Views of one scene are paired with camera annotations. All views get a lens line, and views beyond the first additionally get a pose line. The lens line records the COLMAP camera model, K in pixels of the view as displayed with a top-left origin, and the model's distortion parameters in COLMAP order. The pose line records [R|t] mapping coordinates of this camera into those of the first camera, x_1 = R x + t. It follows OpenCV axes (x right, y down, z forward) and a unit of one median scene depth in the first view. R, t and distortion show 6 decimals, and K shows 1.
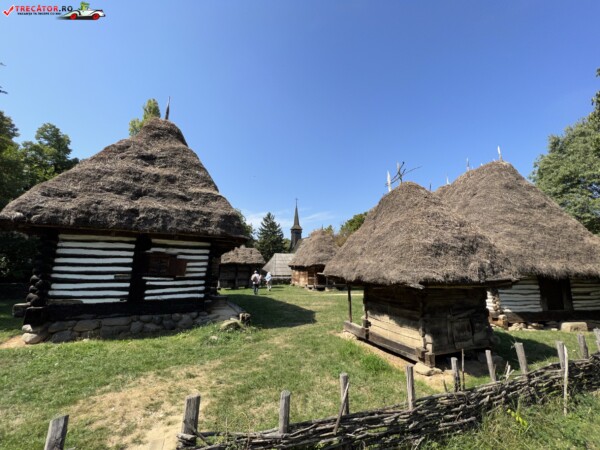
lens RADIAL K [[240.9, 0, 300.5], [0, 240.9, 224.3], [0, 0, 1]] dist [-0.003144, 0.000465]
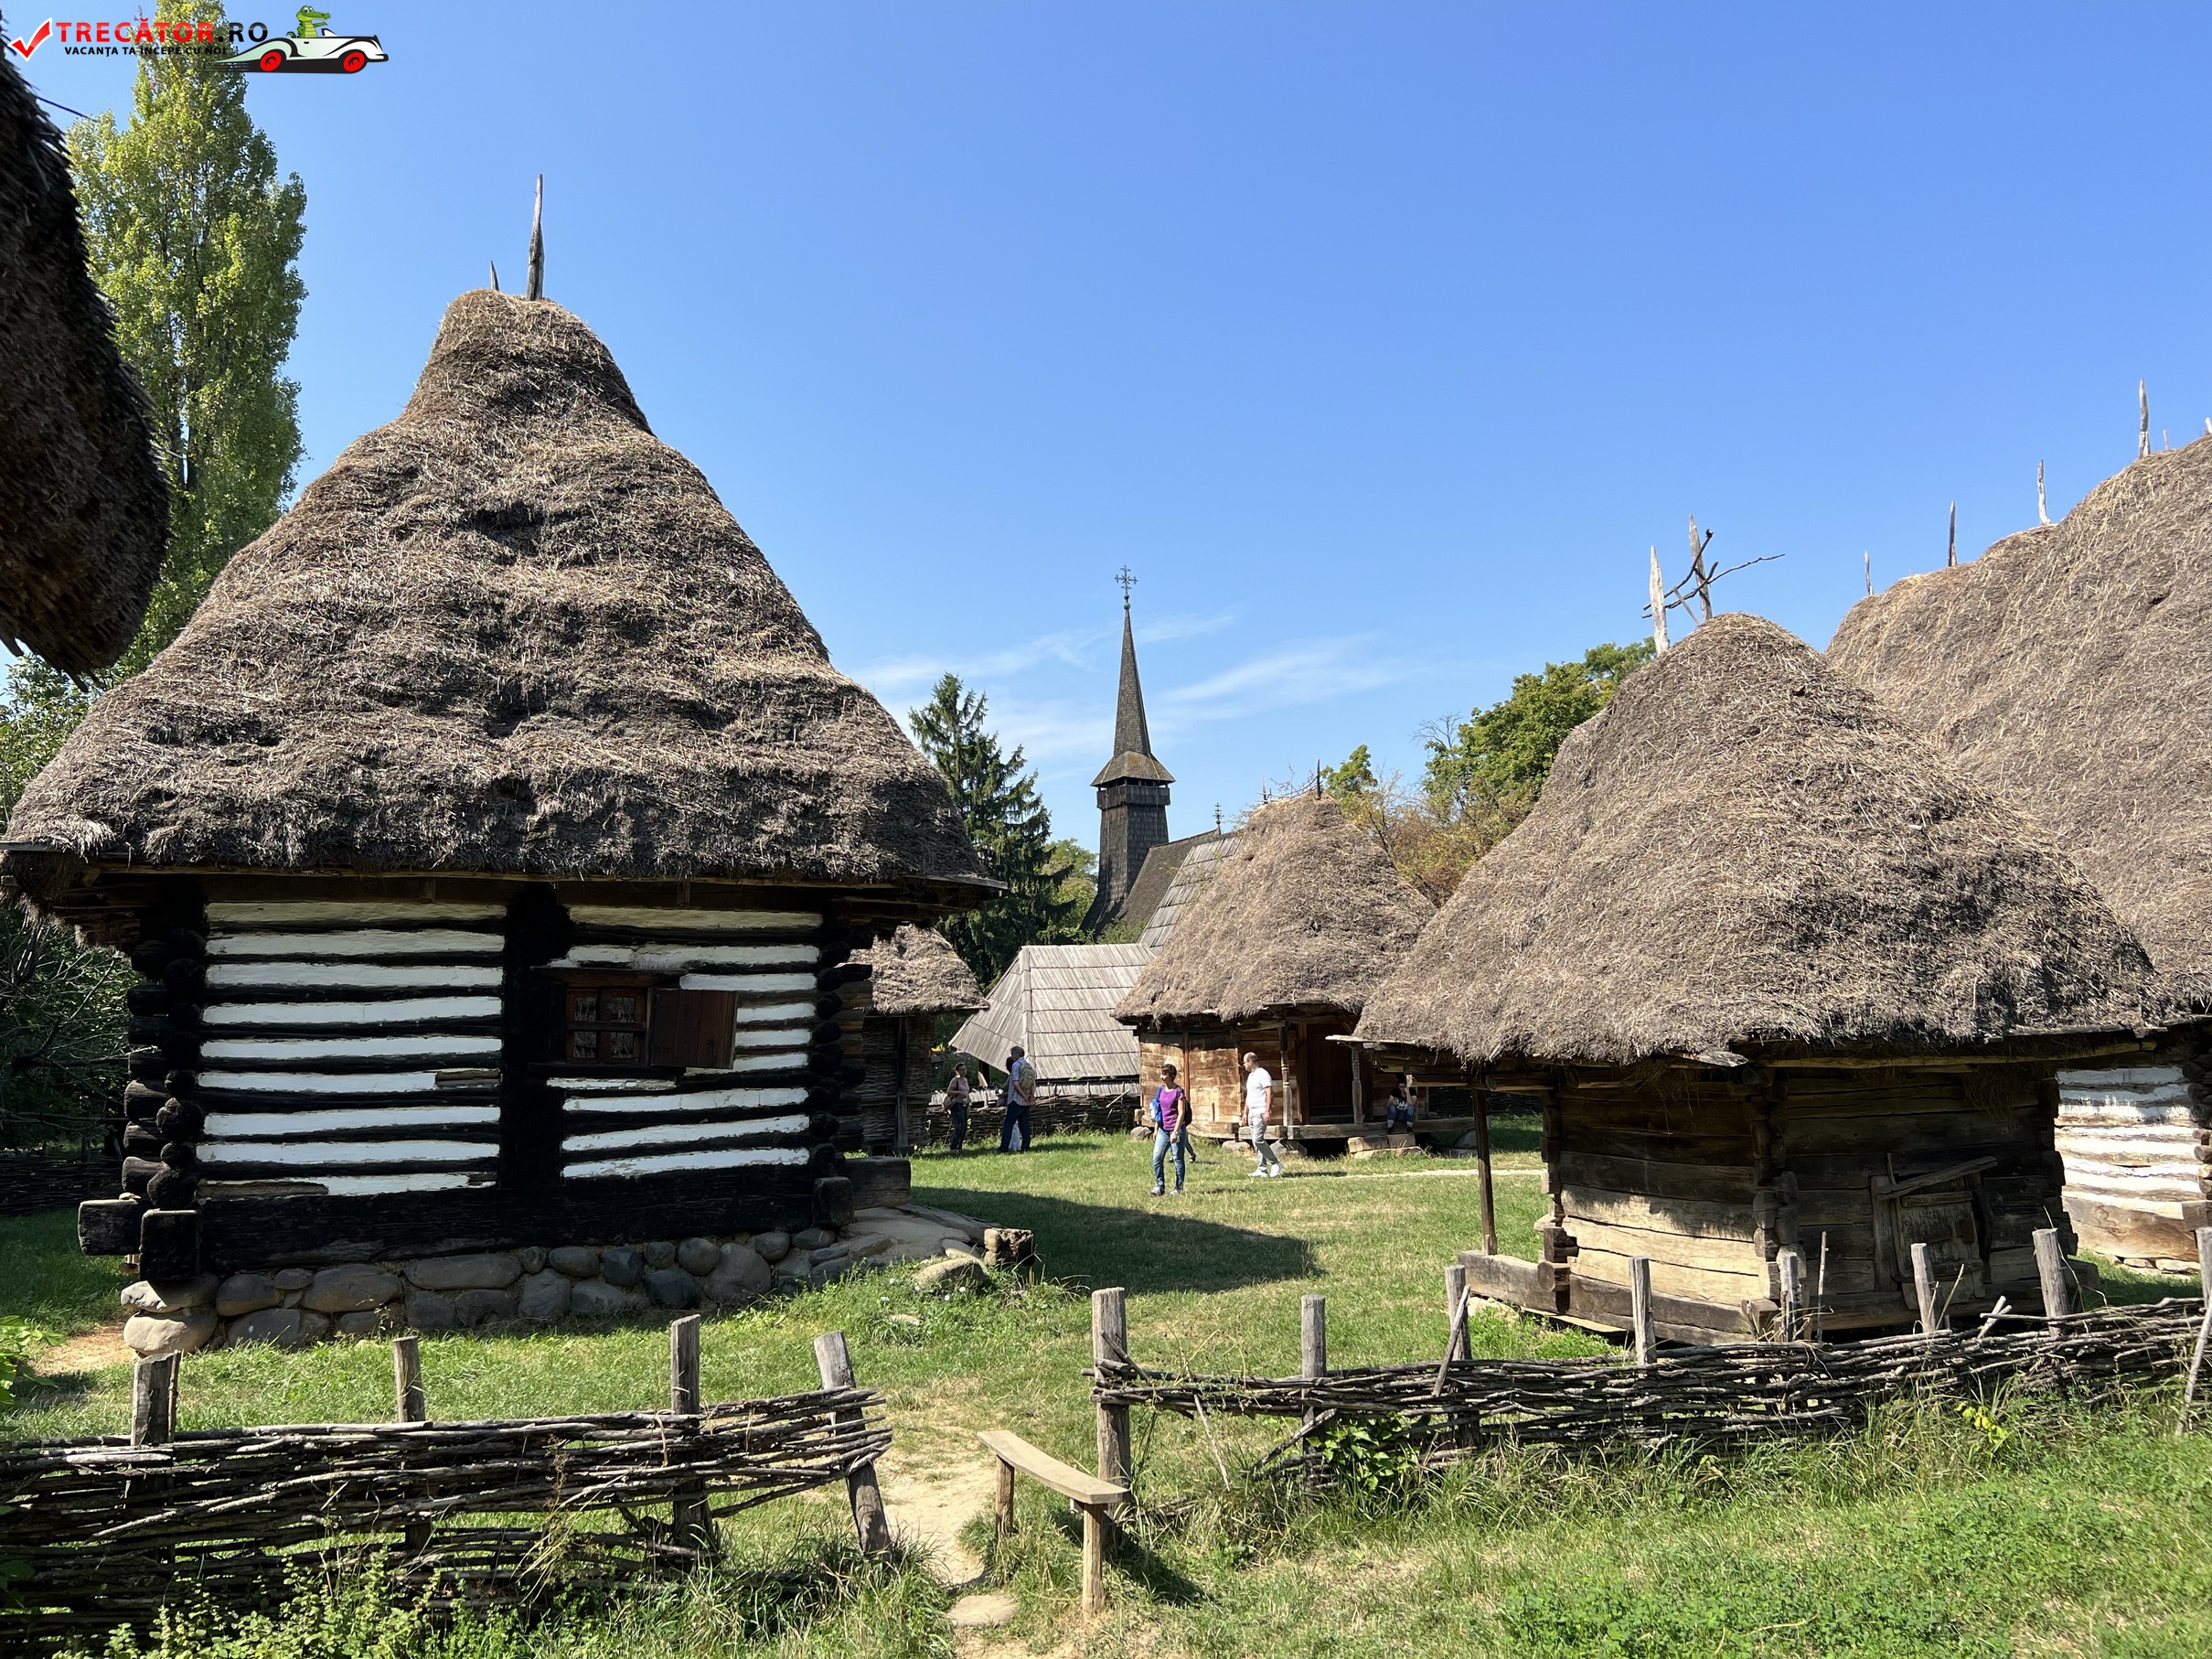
lens RADIAL K [[1683.1, 0, 1103.2], [0, 1683.1, 832.8], [0, 0, 1]] dist [0.037566, -0.045547]
pose [[0.999024, -0.034835, -0.027153, -0.096223], [0.036331, 0.997729, 0.056709, -0.081835], [0.025116, -0.057641, 0.998021, -0.564390]]
